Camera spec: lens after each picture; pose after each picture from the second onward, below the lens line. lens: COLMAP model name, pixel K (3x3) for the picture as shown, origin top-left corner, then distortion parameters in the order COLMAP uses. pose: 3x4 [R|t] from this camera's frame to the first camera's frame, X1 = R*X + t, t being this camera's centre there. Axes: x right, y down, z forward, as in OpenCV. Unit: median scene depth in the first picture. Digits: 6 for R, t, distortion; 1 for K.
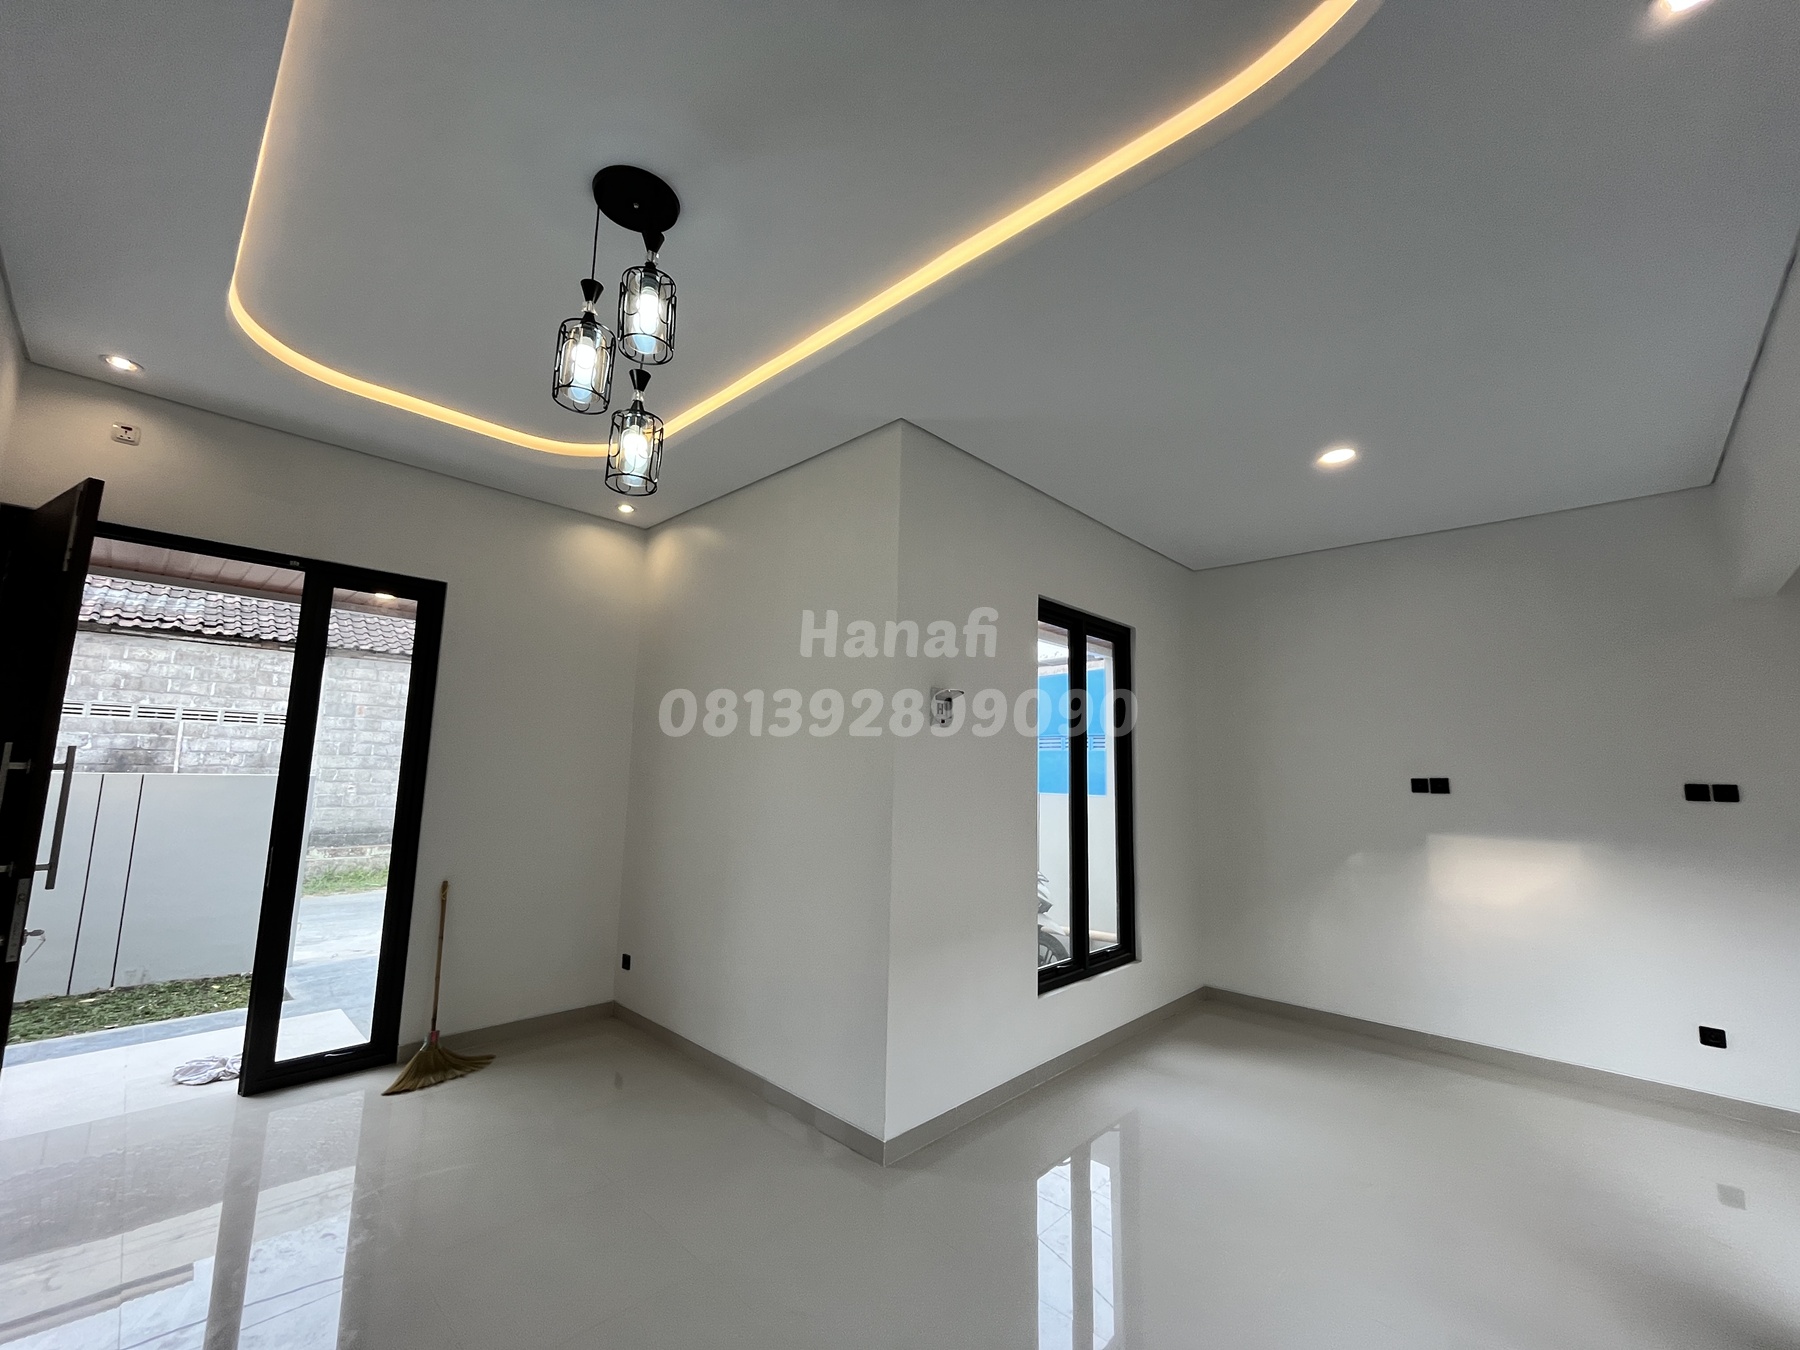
lens RADIAL K [[729.2, 0, 894.6], [0, 729.2, 674.4], [0, 0, 1]] dist [-0.003694, 0.000555]
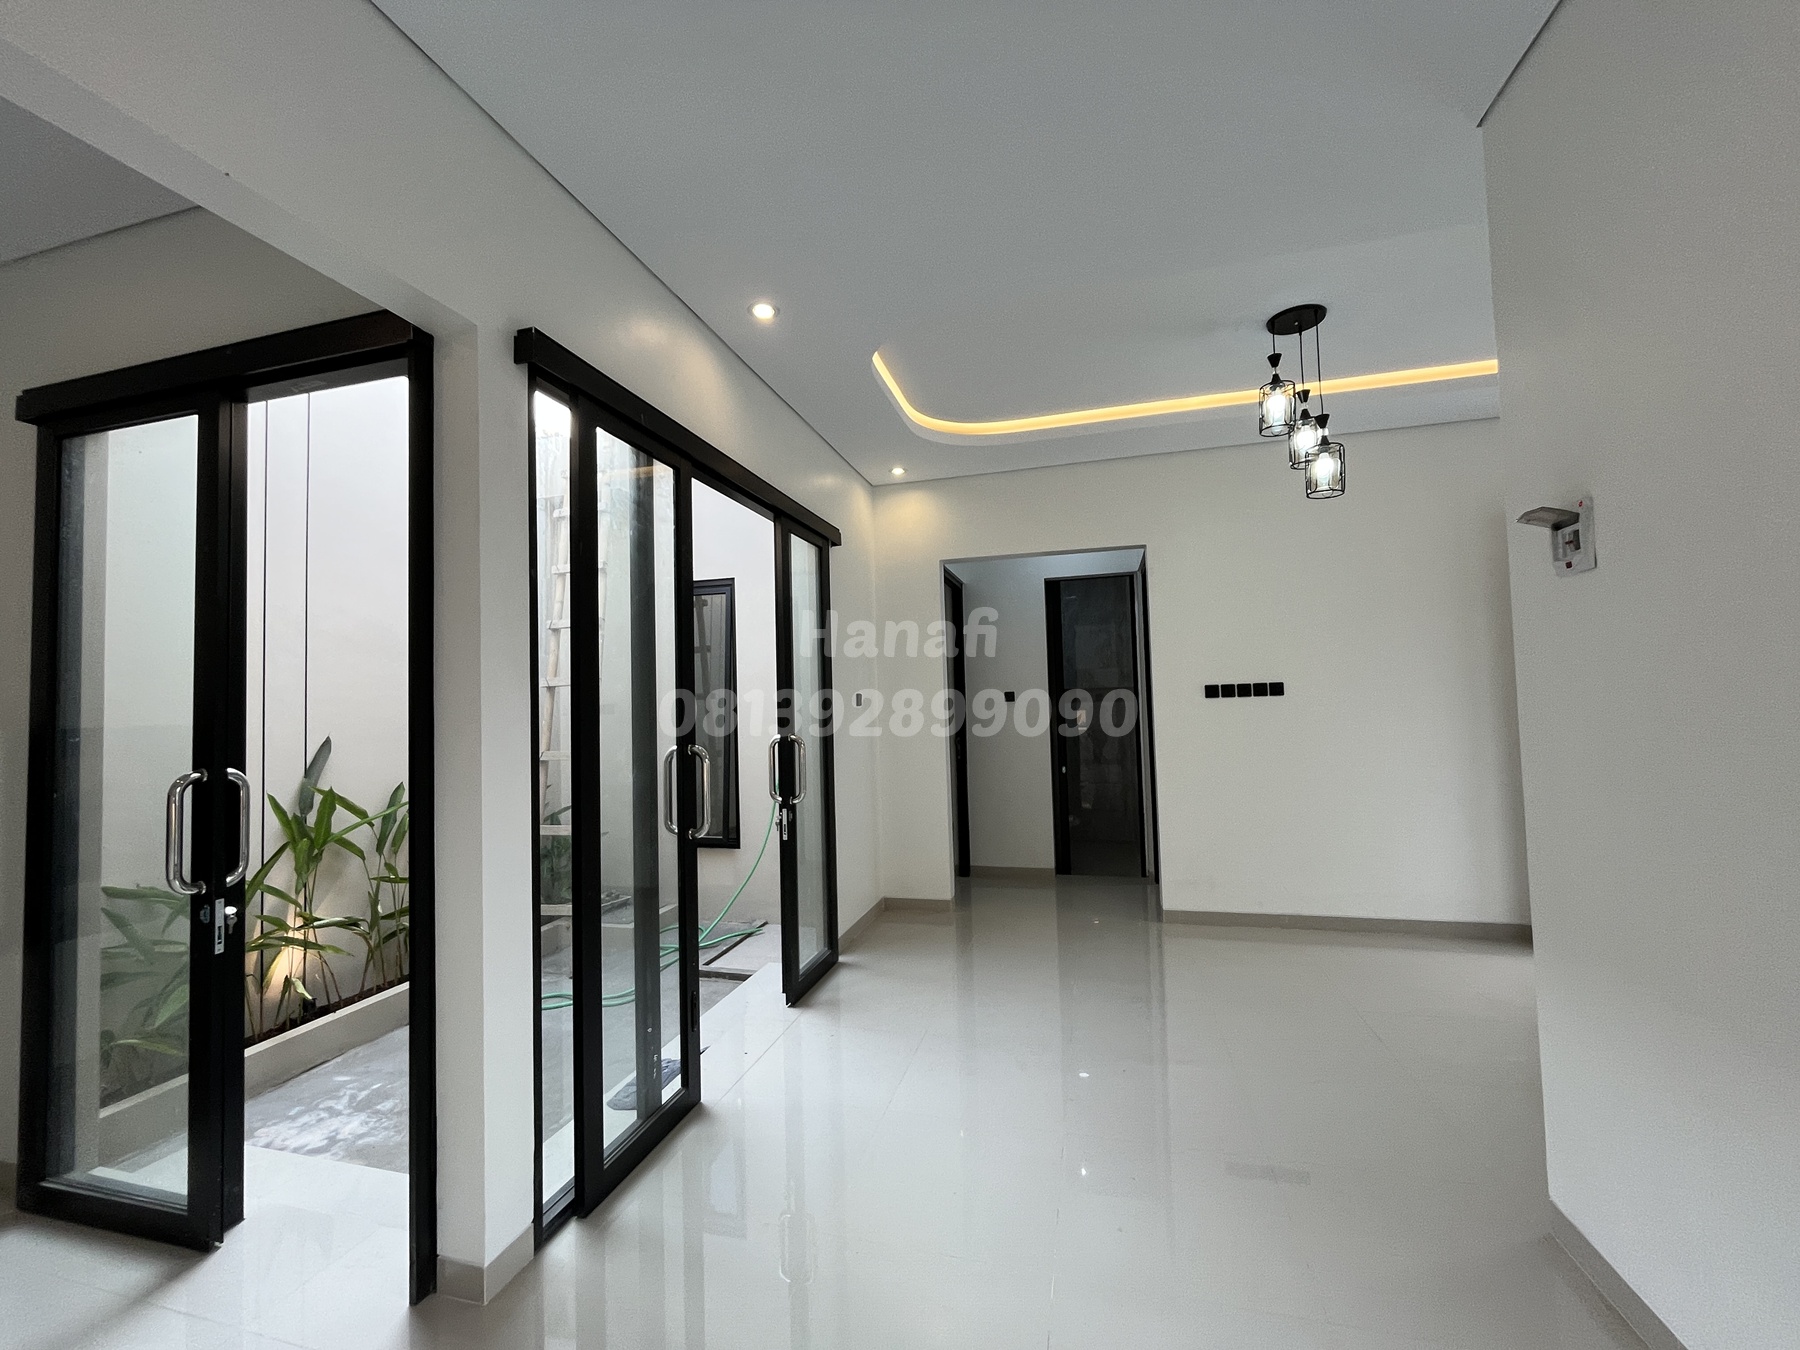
lens RADIAL K [[729.2, 0, 894.6], [0, 729.2, 674.4], [0, 0, 1]] dist [-0.003694, 0.000555]
pose [[-0.876407, -0.024191, -0.480962, 0.685720], [0.064714, 0.983763, -0.167401, 0.180901], [0.477202, -0.177837, -0.860611, 1.086953]]
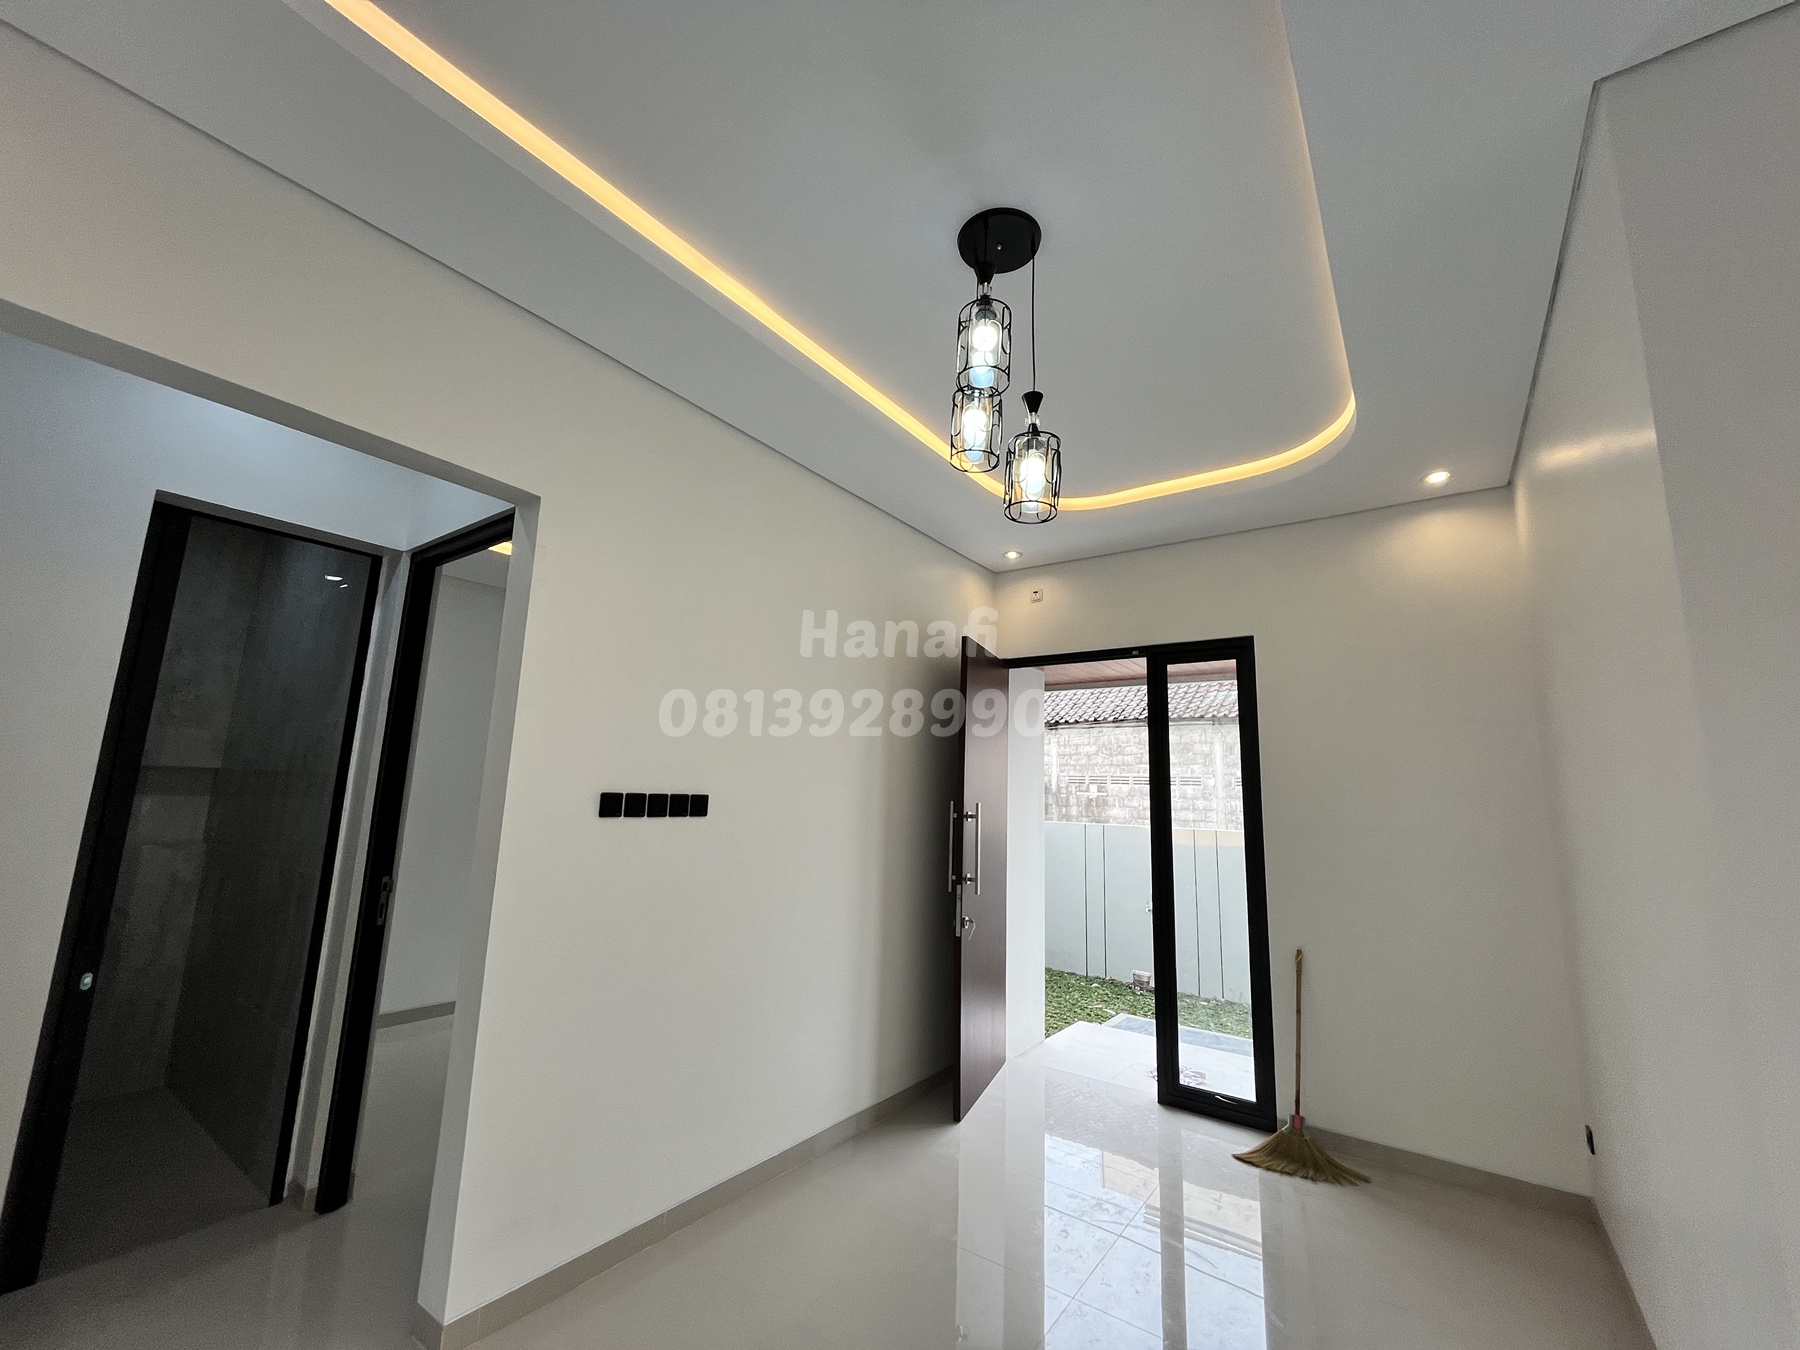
lens RADIAL K [[729.2, 0, 894.6], [0, 729.2, 674.4], [0, 0, 1]] dist [-0.003694, 0.000555]
pose [[0.140007, -0.187383, -0.972258, 0.297827], [0.098243, 0.979713, -0.174673, 0.055813], [0.985265, -0.071062, 0.155576, 0.399956]]
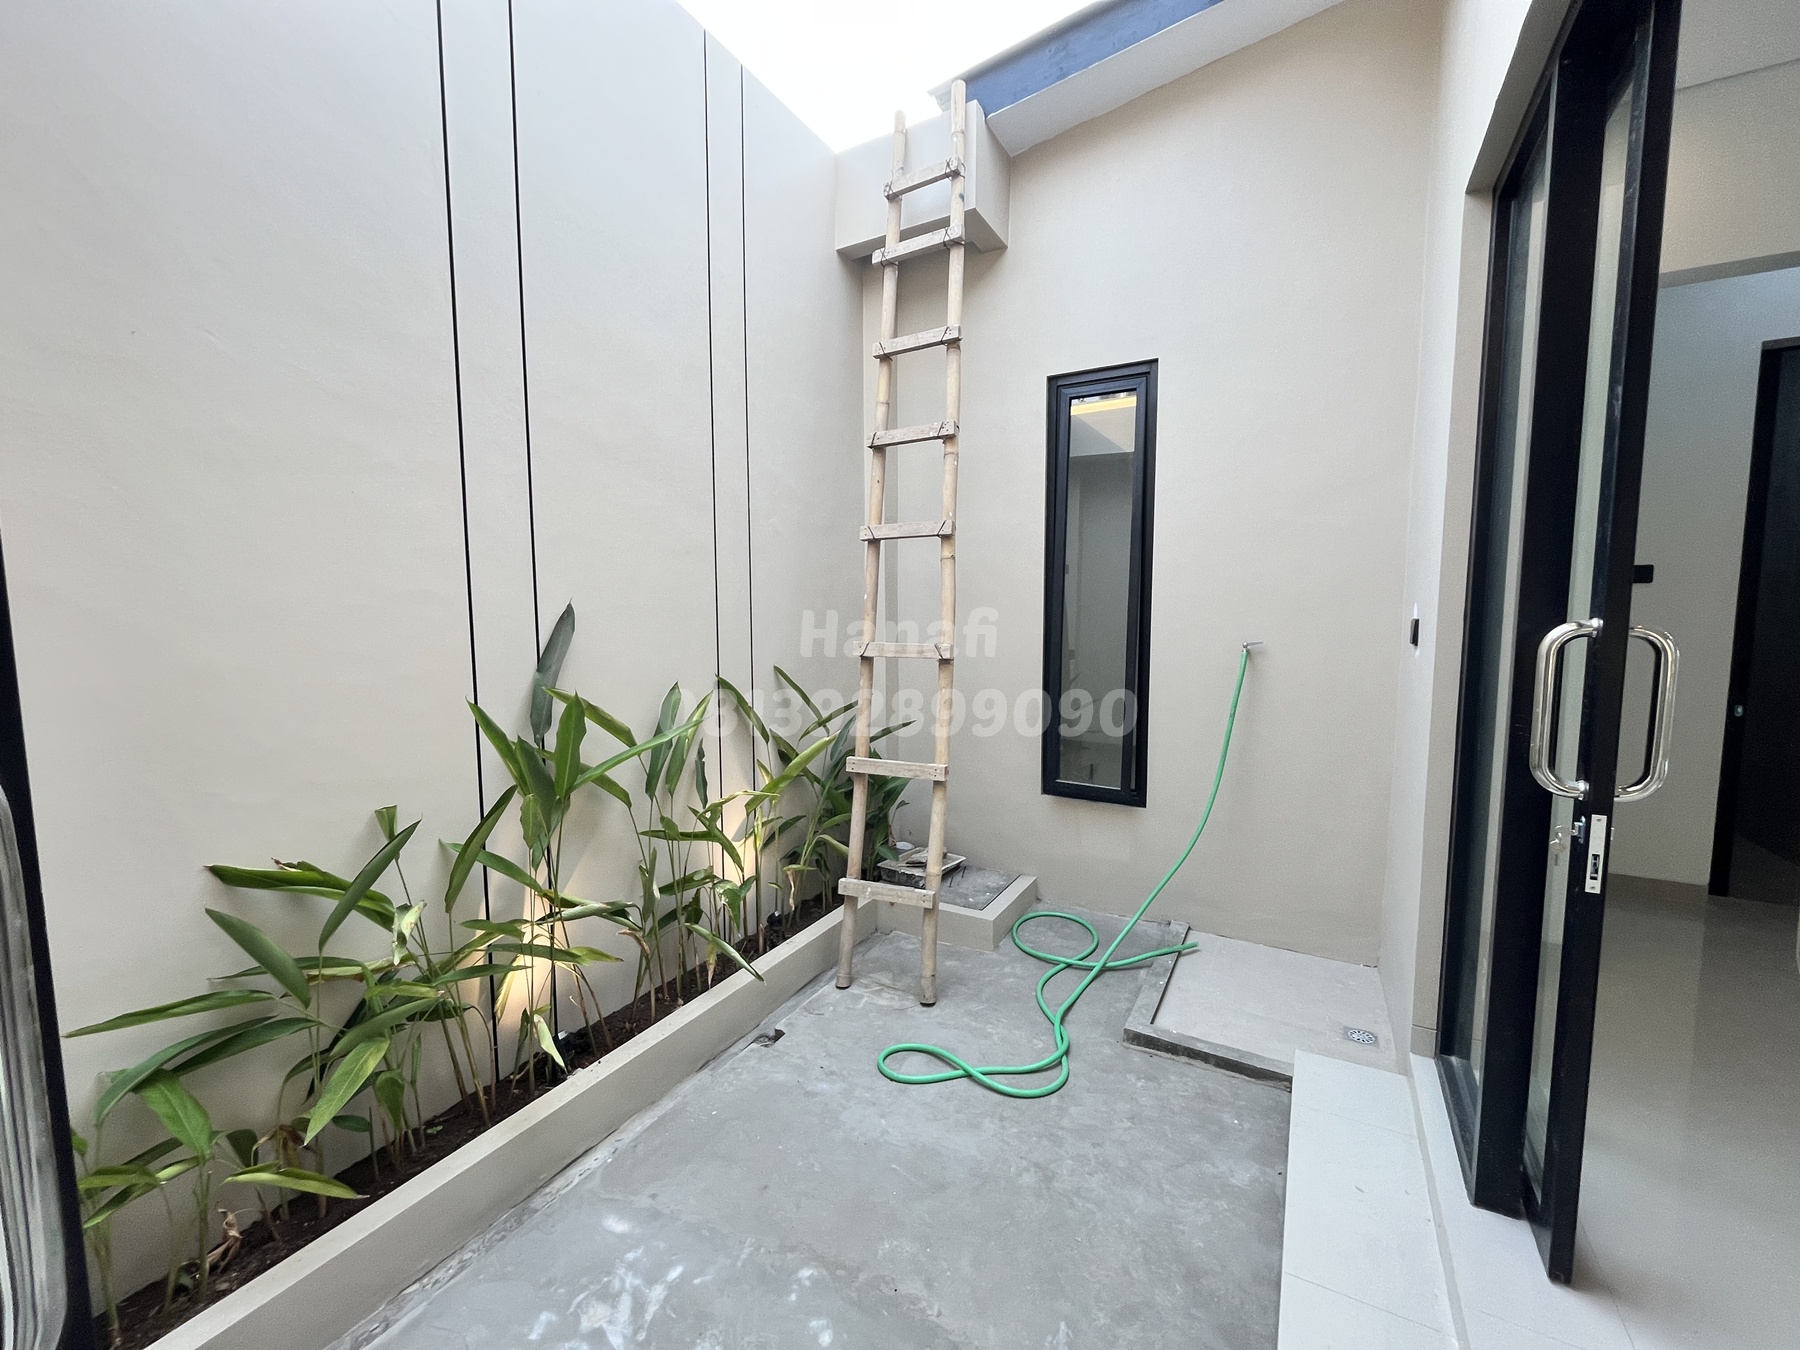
lens RADIAL K [[729.2, 0, 894.6], [0, 729.2, 674.4], [0, 0, 1]] dist [-0.003694, 0.000555]
pose [[-0.969502, -0.003541, -0.245059, 0.784042], [0.006897, 0.999106, -0.041720, 0.125196], [0.244987, -0.042138, -0.968610, 0.404461]]
